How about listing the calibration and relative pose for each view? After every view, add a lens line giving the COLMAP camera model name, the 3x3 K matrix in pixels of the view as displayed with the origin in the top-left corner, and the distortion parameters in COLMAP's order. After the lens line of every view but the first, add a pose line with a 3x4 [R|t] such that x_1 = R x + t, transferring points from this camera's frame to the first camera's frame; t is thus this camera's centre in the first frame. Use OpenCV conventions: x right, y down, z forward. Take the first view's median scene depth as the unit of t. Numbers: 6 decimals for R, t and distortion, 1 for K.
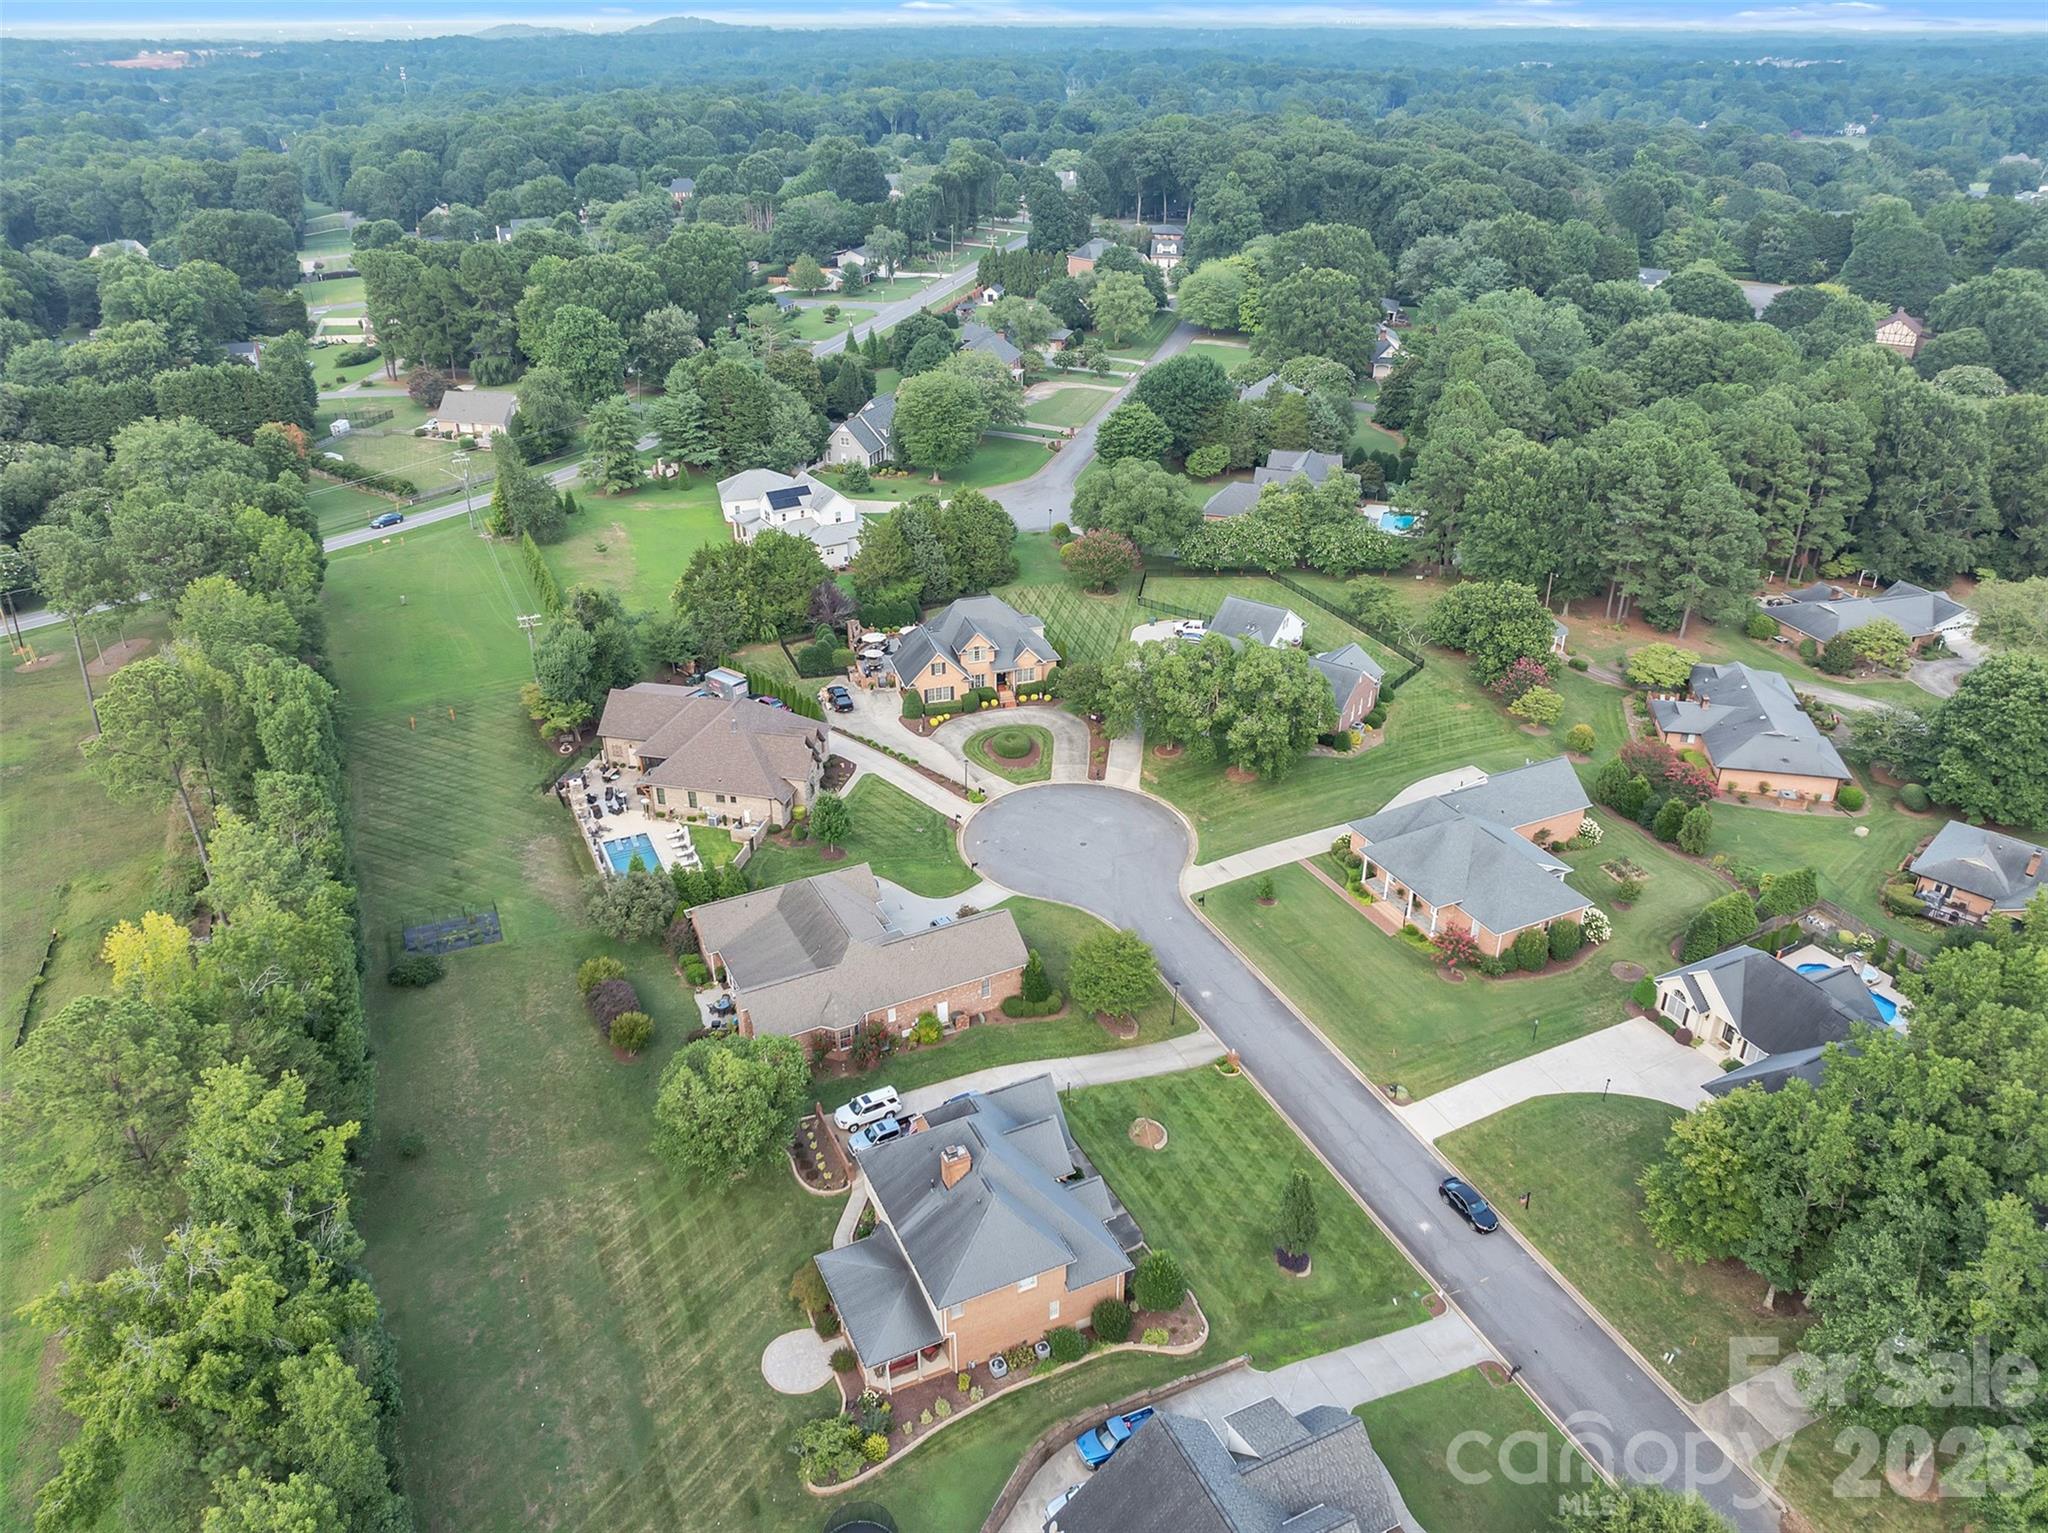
lens RADIAL K [[1468.0, 0, 1024.0], [0, 1468.0, 766.5], [0, 0, 1]] dist [-0.014290, -0.002746]
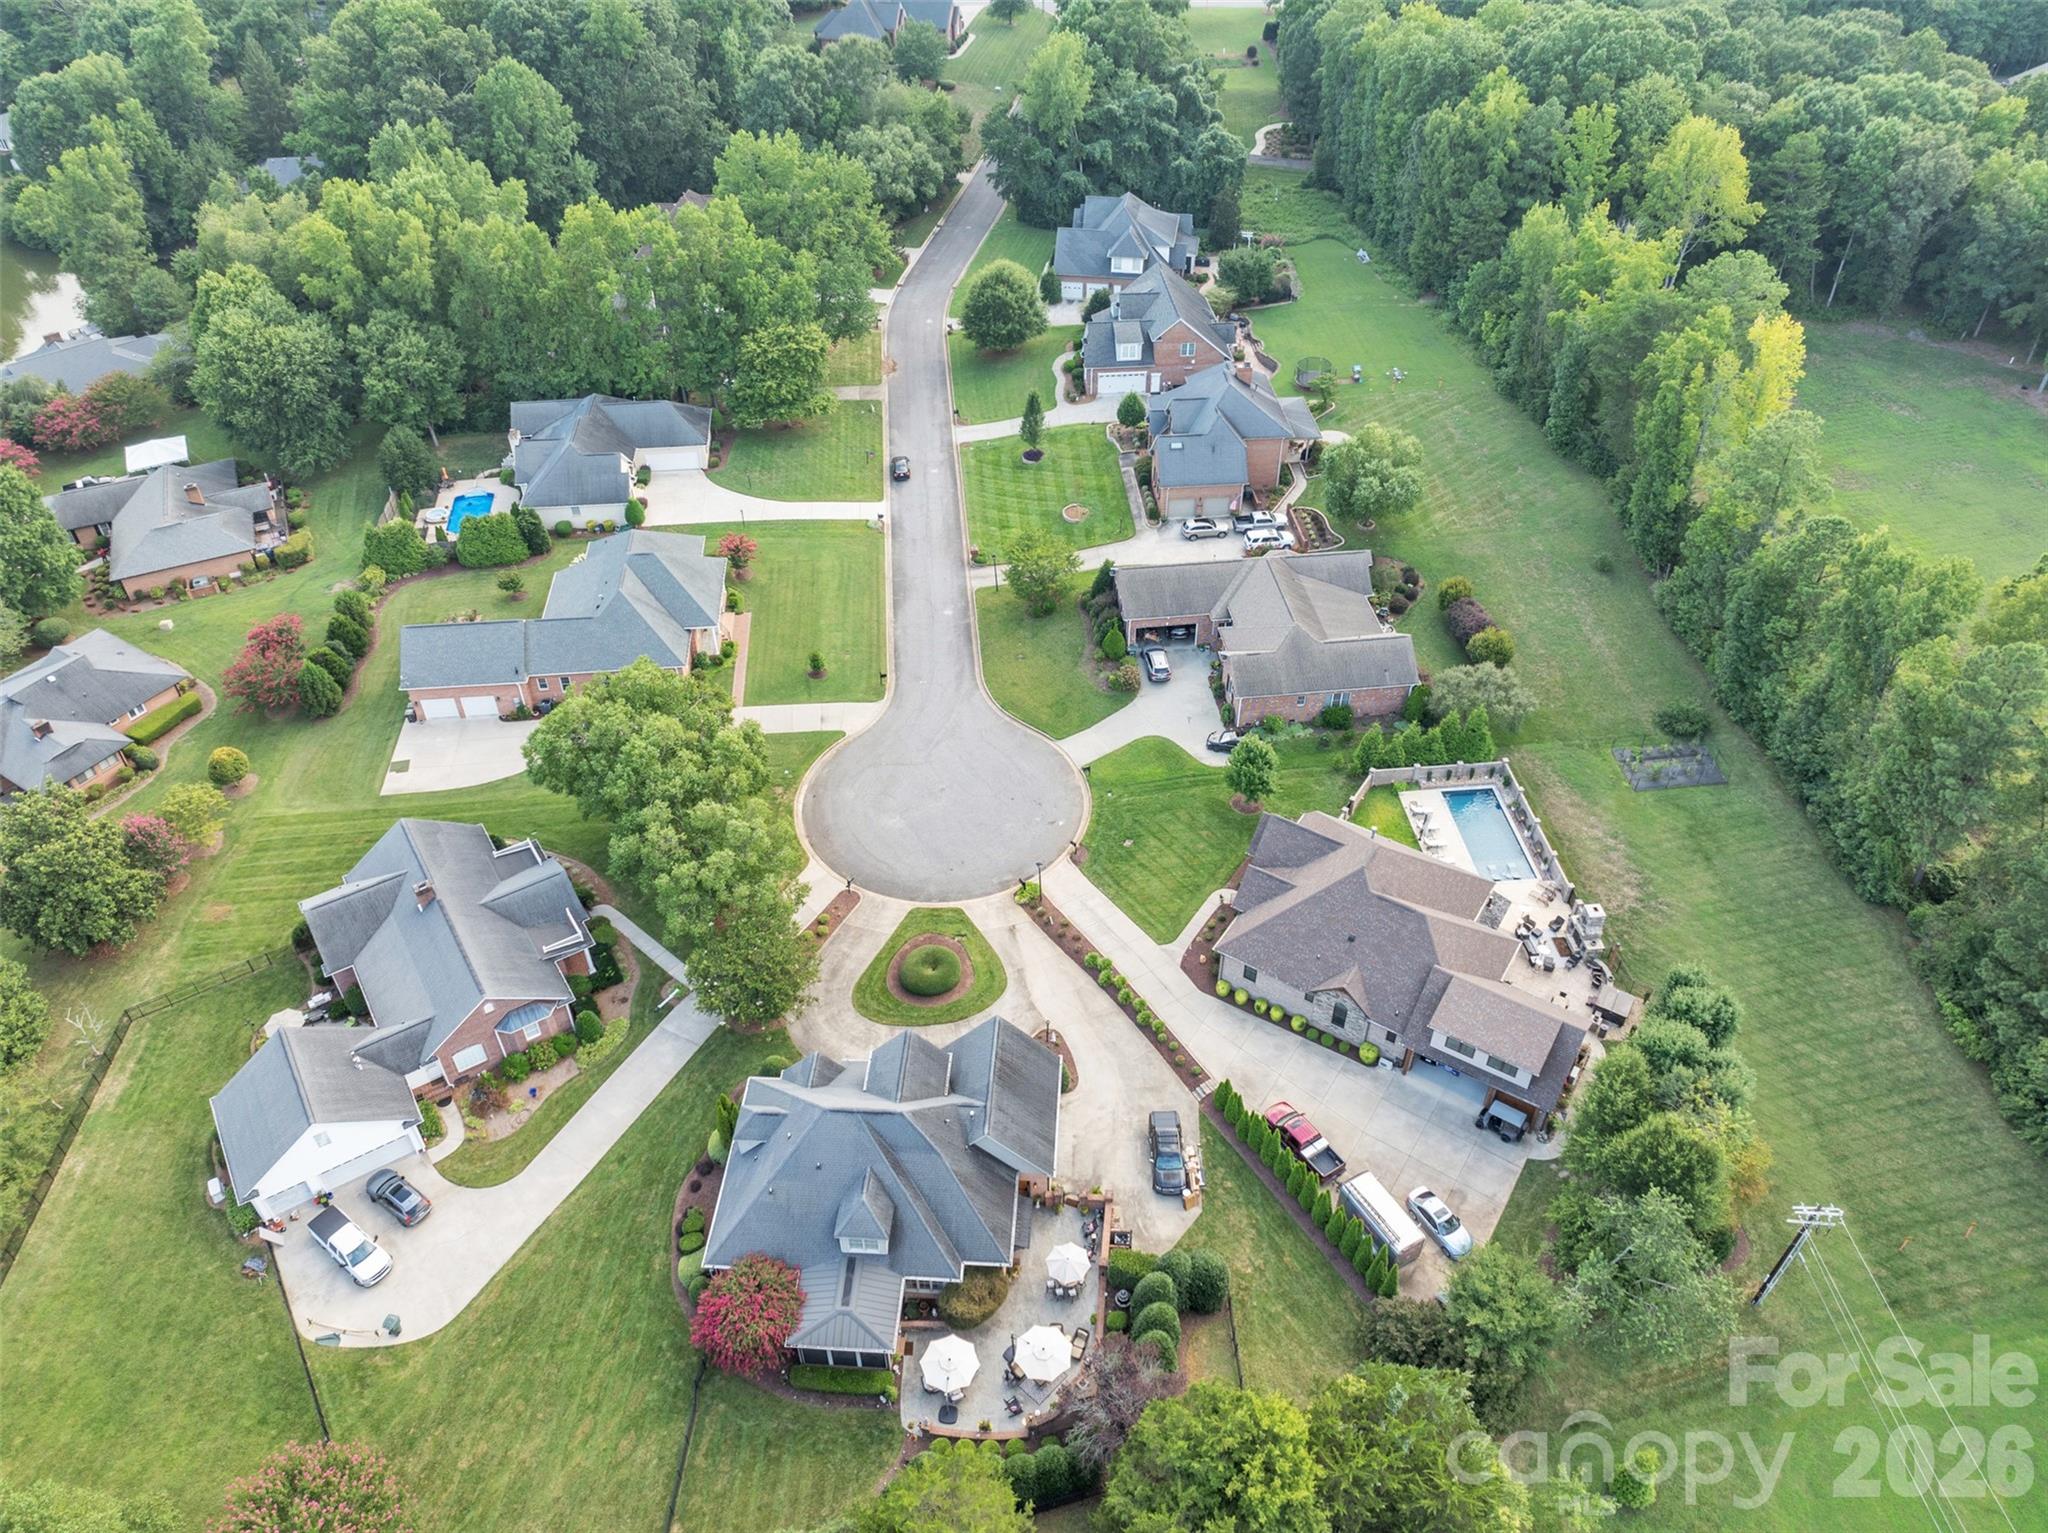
lens RADIAL K [[1468.0, 0, 1024.0], [0, 1468.0, 766.5], [0, 0, 1]] dist [-0.014290, -0.002746]
pose [[-0.938305, -0.219927, 0.266864, -0.167764], [0.166222, 0.389872, 0.905743, -0.528013], [-0.303240, 0.894221, -0.329262, 0.949367]]
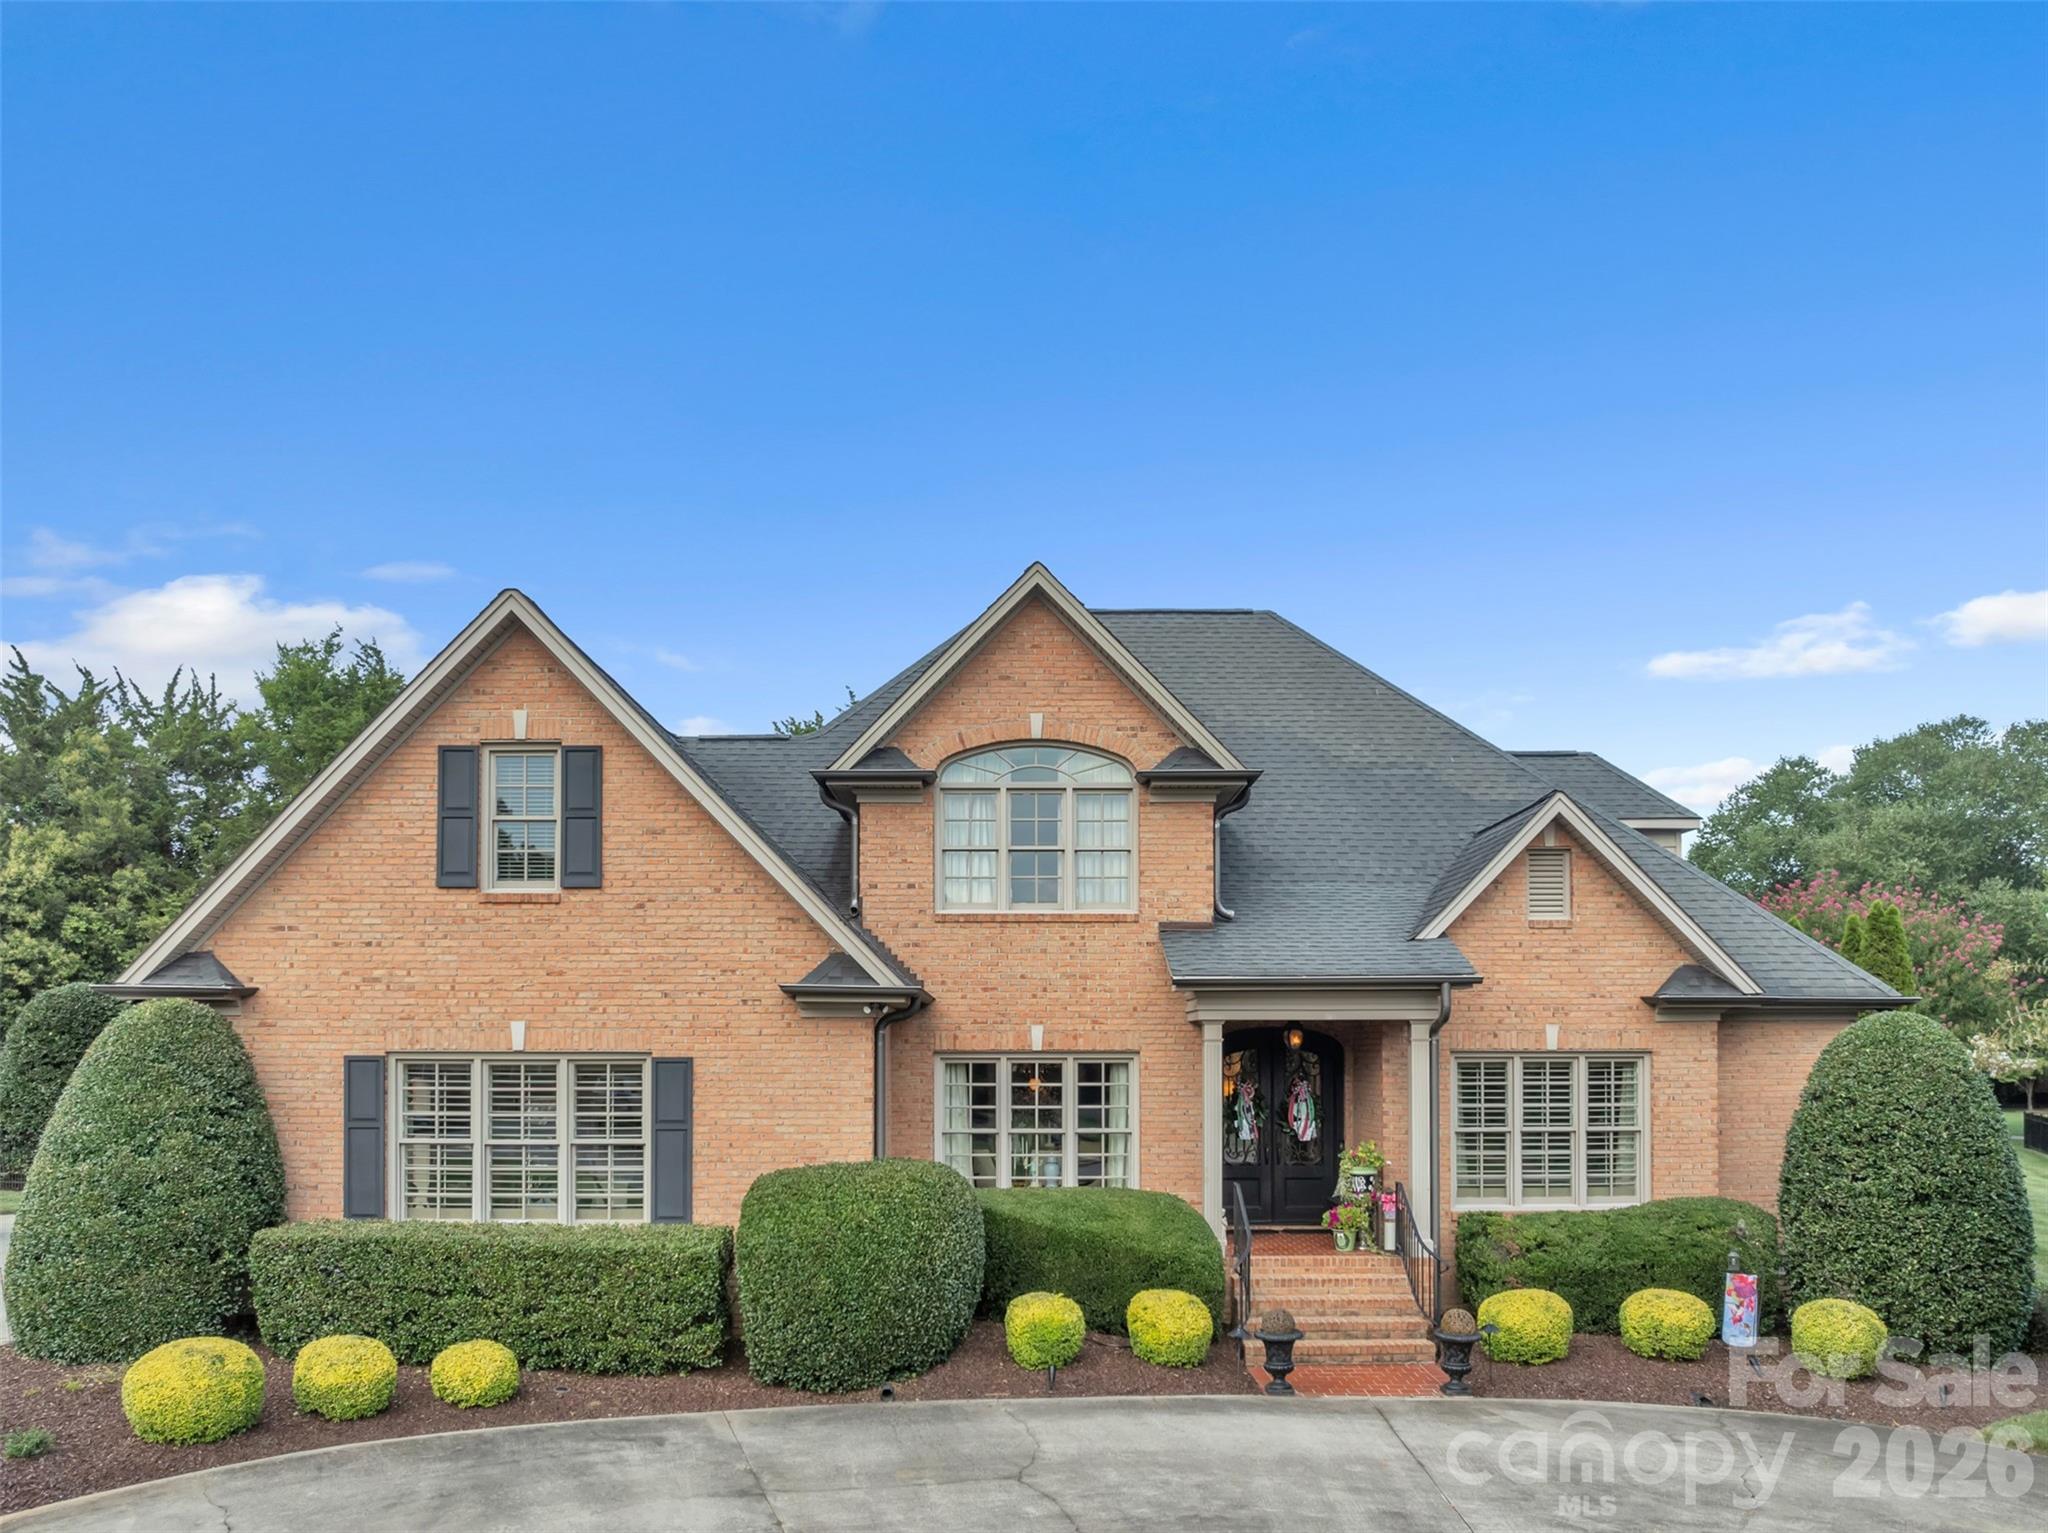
lens RADIAL K [[2106.1, 0, 1024.0], [0, 2106.1, 766.5], [0, 0, 1]] dist [-0.058481, 0.005519]
pose [[0.955058, -0.023430, -0.295493, 0.007009], [-0.131564, 0.859794, -0.493401, -0.009723], [0.265623, 0.510103, 0.818071, 0.788223]]
